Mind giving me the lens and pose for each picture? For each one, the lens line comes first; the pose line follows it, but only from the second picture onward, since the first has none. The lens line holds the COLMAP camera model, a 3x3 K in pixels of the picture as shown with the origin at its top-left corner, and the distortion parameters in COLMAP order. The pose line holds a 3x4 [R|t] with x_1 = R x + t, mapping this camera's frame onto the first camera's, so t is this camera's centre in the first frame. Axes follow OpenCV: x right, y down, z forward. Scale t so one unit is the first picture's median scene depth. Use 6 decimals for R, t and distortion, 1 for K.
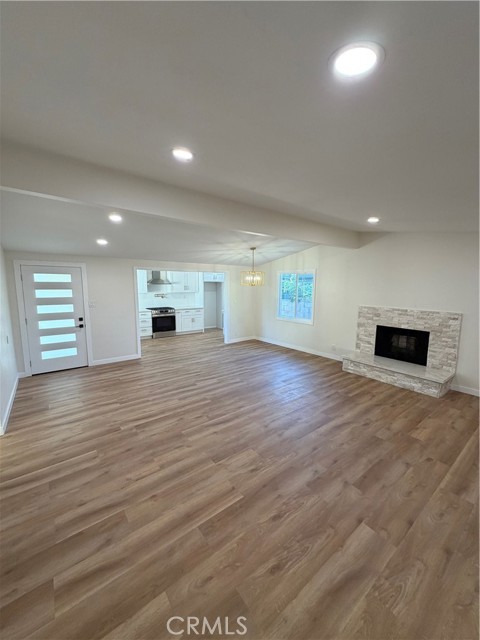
lens RADIAL K [[254.2, 0, 240.0], [0, 254.2, 320.0], [0, 0, 1]] dist [-0.000098, -0.000227]
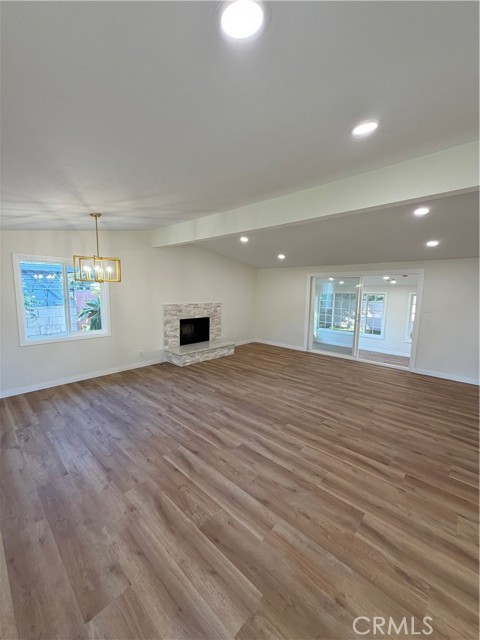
lens RADIAL K [[254.2, 0, 240.0], [0, 254.2, 320.0], [0, 0, 1]] dist [-0.000098, -0.000227]
pose [[-0.169812, -0.126169, 0.977367, -0.718142], [0.115525, 0.982384, 0.146889, -0.130707], [-0.978682, 0.137854, -0.152245, 1.032462]]
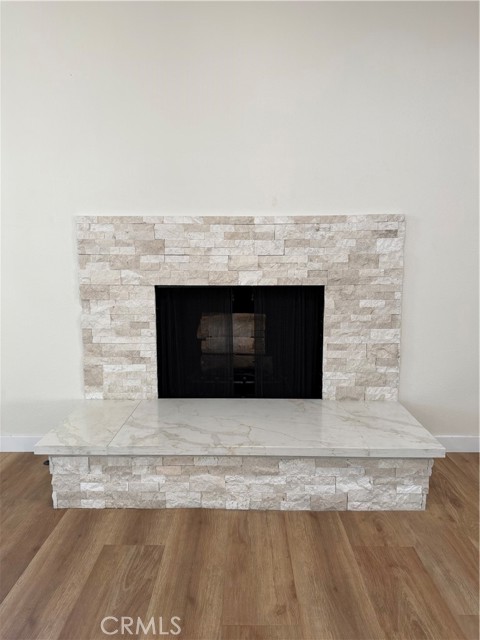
lens RADIAL K [[452.2, 0, 240.0], [0, 452.2, 320.0], [0, 0, 1]] dist [0.044866, -0.000844]
pose [[0.620682, -0.120618, 0.774729, 0.255690], [0.114286, 0.991461, 0.062800, 0.040991], [-0.775689, 0.049562, 0.629167, 0.725593]]
